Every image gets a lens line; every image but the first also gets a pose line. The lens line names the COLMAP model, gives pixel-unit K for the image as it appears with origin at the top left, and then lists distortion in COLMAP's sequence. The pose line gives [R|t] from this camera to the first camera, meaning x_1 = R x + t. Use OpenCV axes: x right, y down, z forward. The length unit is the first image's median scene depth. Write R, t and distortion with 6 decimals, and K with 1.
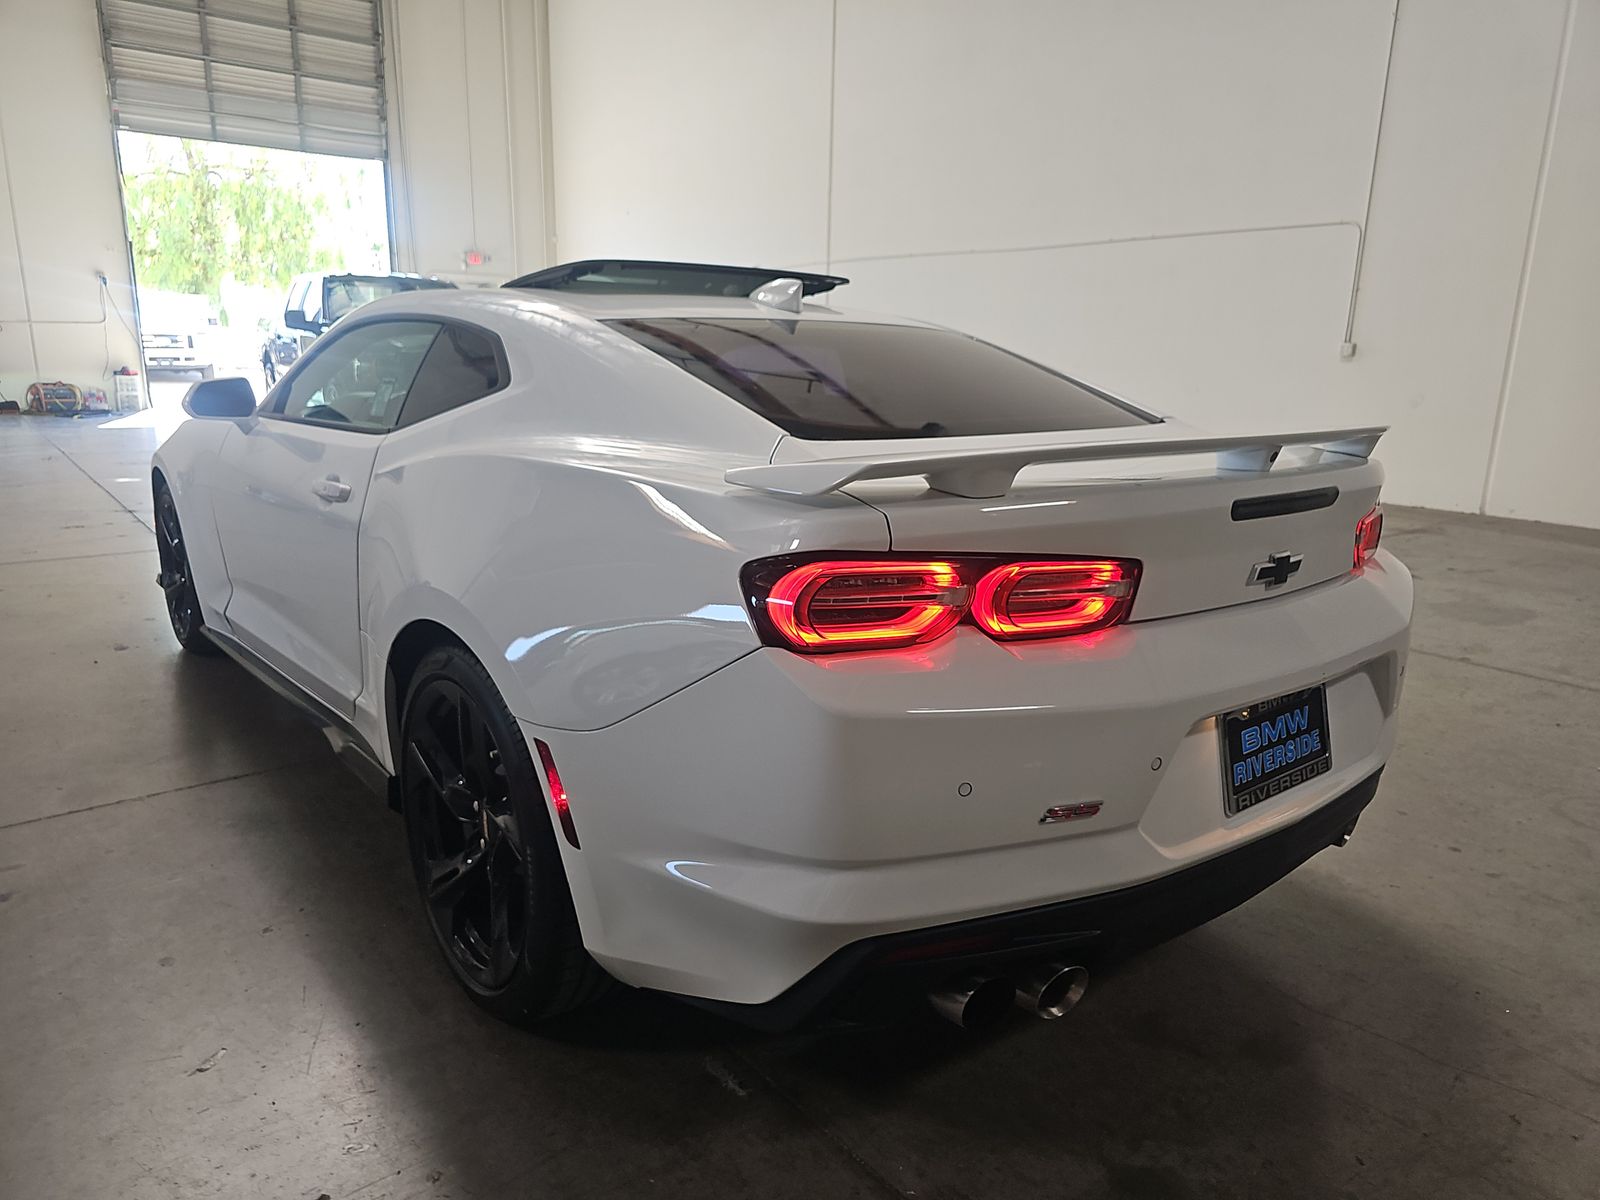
lens RADIAL K [[1081.4, 0, 808.1], [0, 1081.4, 603.1], [0, 0, 1]] dist [0.031959, -0.026860]
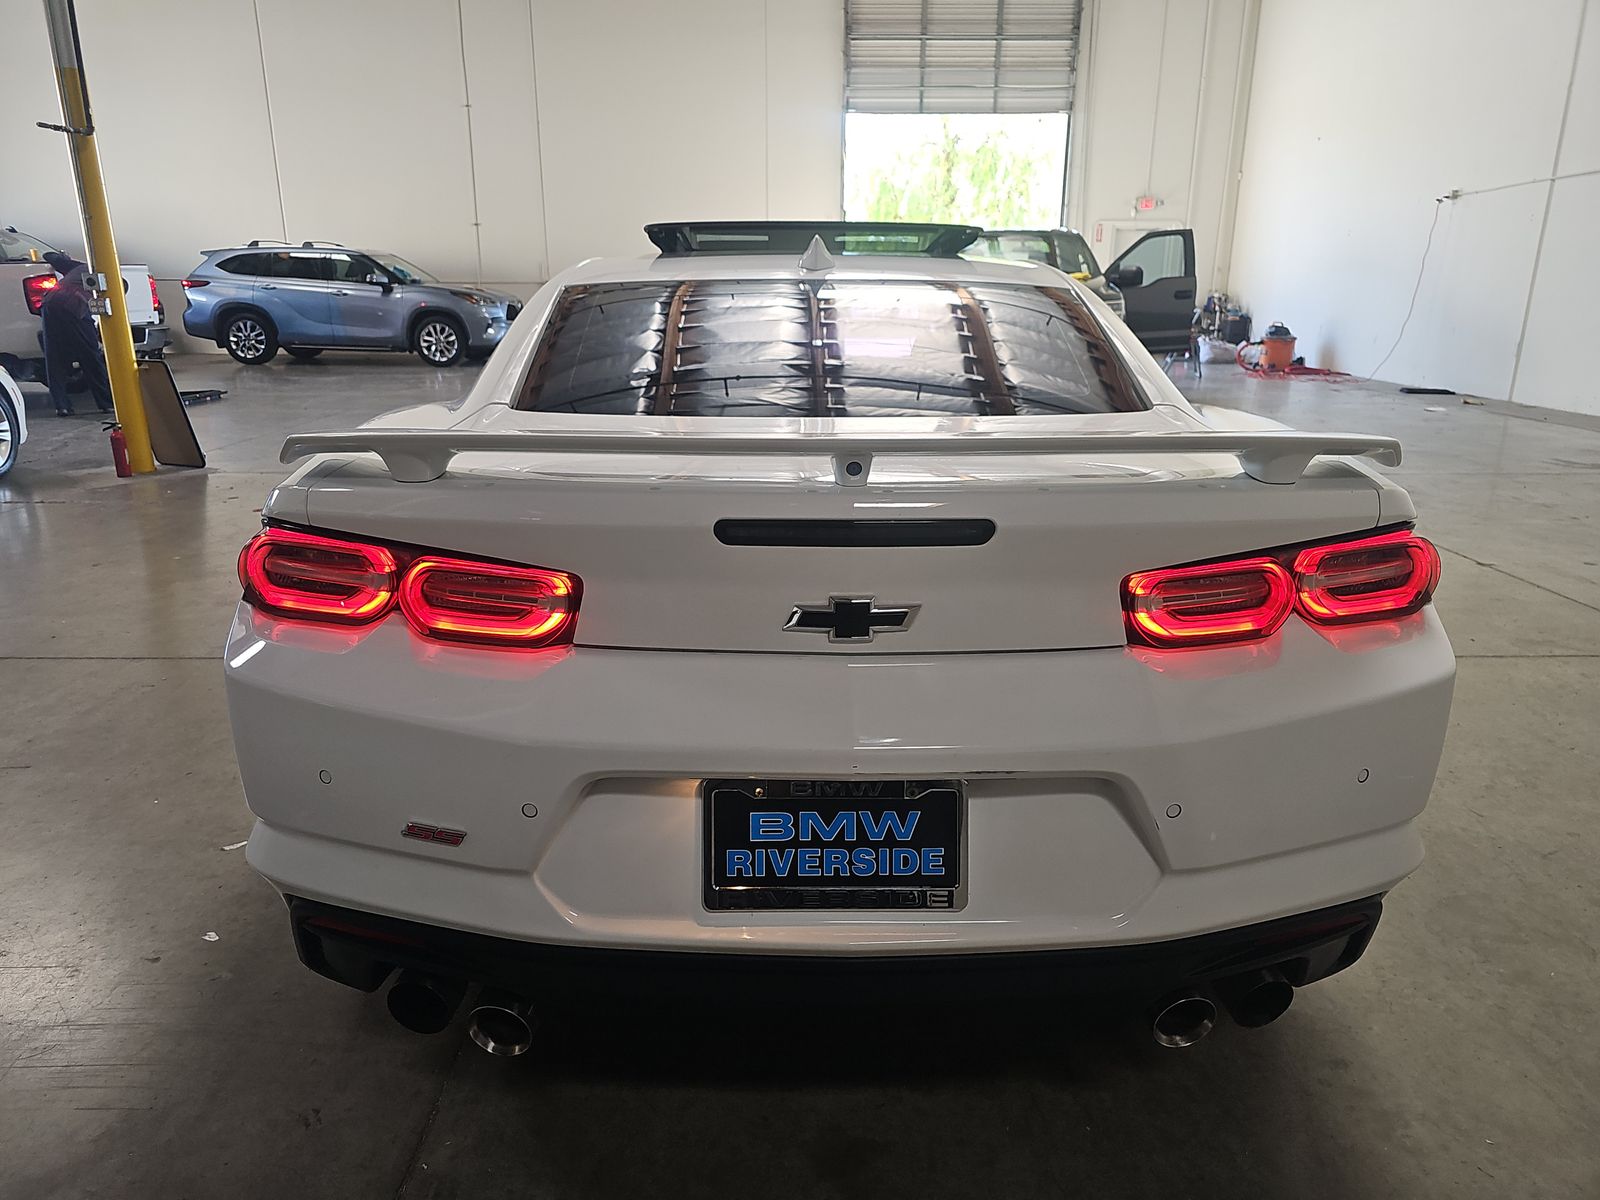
lens RADIAL K [[1081.4, 0, 808.1], [0, 1081.4, 603.1], [0, 0, 1]] dist [0.031959, -0.026860]
pose [[0.780674, 0.157478, -0.604771, 0.122979], [-0.129561, 0.987489, 0.089891, -0.014927], [0.611360, 0.008179, 0.791310, 0.056642]]
